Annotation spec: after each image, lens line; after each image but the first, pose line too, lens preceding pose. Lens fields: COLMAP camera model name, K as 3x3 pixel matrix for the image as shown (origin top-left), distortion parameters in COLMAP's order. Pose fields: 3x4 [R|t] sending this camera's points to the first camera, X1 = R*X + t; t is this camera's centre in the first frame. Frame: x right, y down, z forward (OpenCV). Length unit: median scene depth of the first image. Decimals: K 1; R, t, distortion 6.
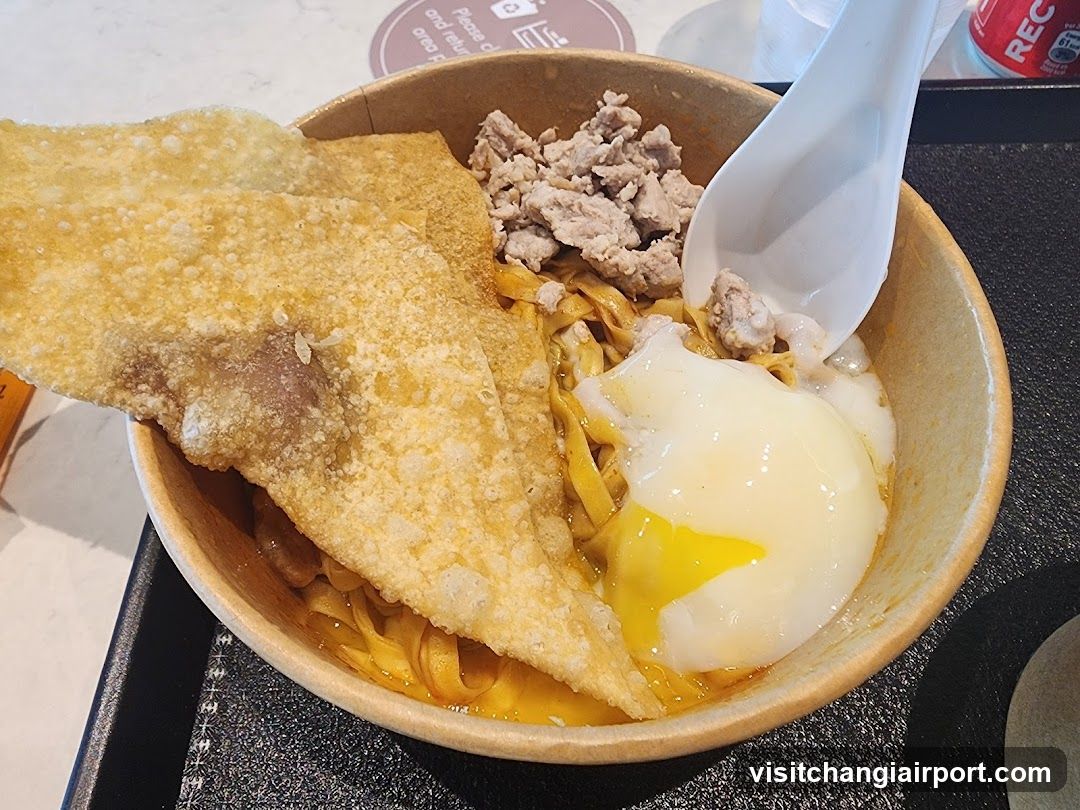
lens RADIAL K [[770.8, 0, 531.7], [0, 770.8, 403.2], [0, 0, 1]] dist [-0.007436, 0.001303]
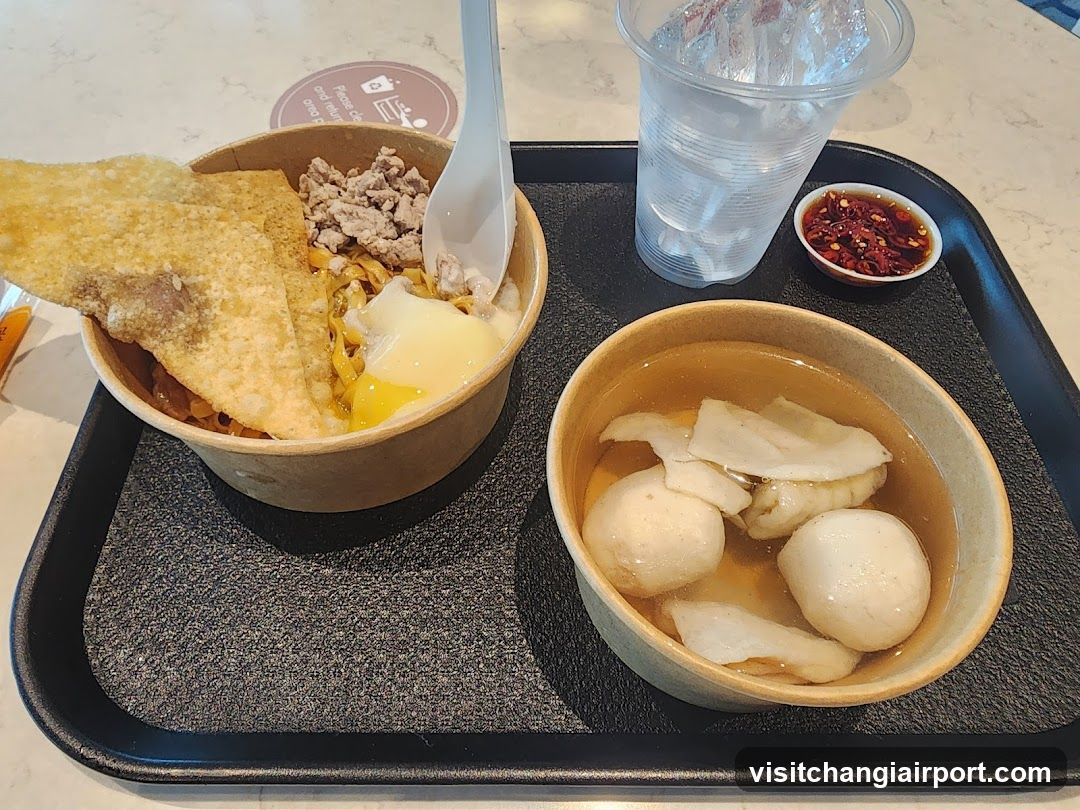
lens RADIAL K [[770.8, 0, 539.0], [0, 770.8, 403.8], [0, 0, 1]] dist [-0.007436, 0.001303]
pose [[0.999572, 0.002751, 0.029139, 0.458109], [-0.001198, 0.998585, -0.053166, 0.280023], [-0.029244, 0.053109, 0.998160, -0.757771]]
